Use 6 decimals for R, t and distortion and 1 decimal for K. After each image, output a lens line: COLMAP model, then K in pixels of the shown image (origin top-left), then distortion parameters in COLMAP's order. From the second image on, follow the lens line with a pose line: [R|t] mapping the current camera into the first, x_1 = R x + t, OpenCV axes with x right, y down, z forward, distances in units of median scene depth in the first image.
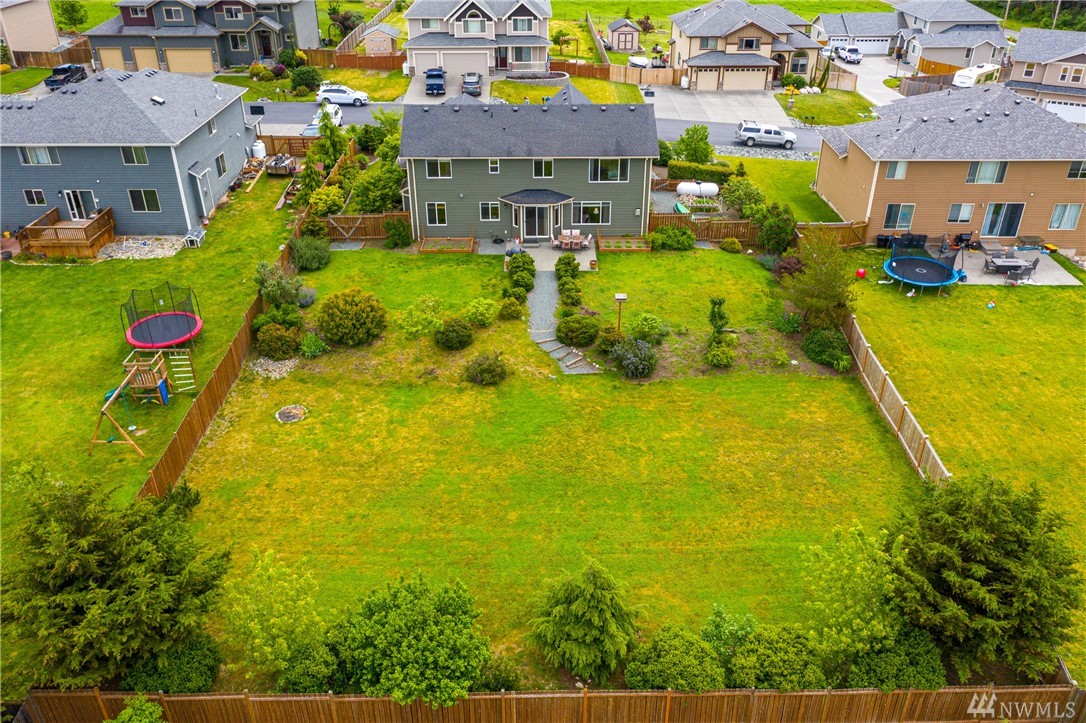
lens RADIAL K [[892.6, 0, 522.4], [0, 892.6, 360.1], [0, 0, 1]] dist [0.013111, 0.010609]
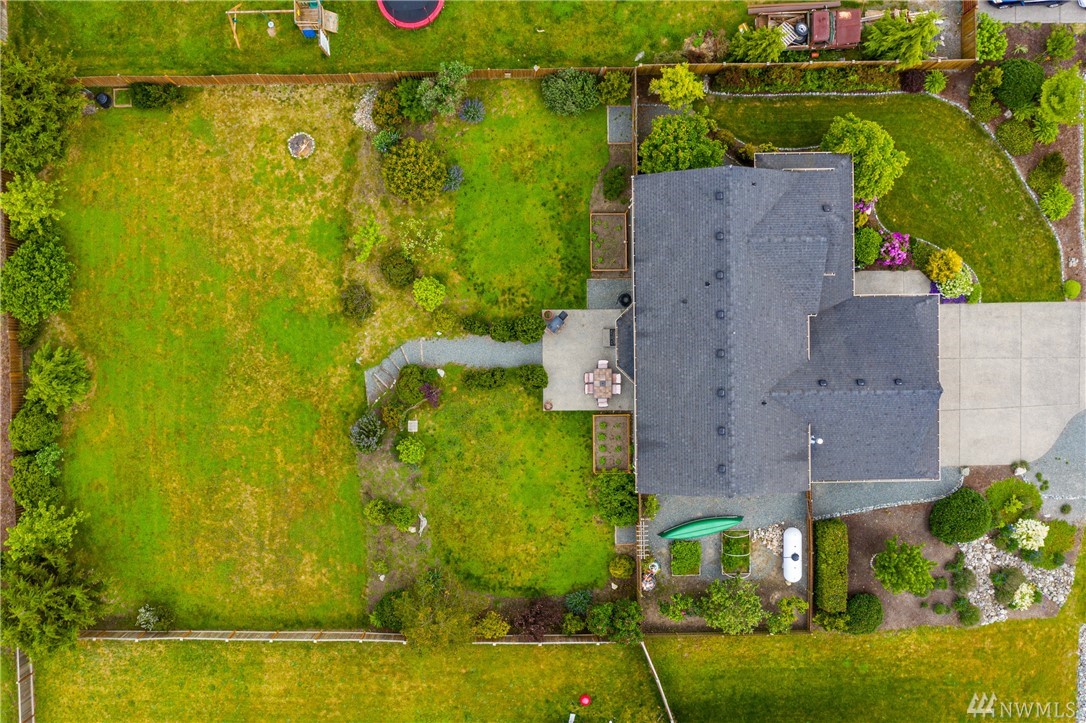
lens RADIAL K [[892.6, 0, 522.4], [0, 892.6, 360.1], [0, 0, 1]] dist [0.013111, 0.010609]
pose [[0.023867, 0.999698, 0.005860, 0.031738], [-0.468958, 0.006019, 0.883200, -1.098342], [0.882898, -0.023827, 0.468960, 0.657370]]
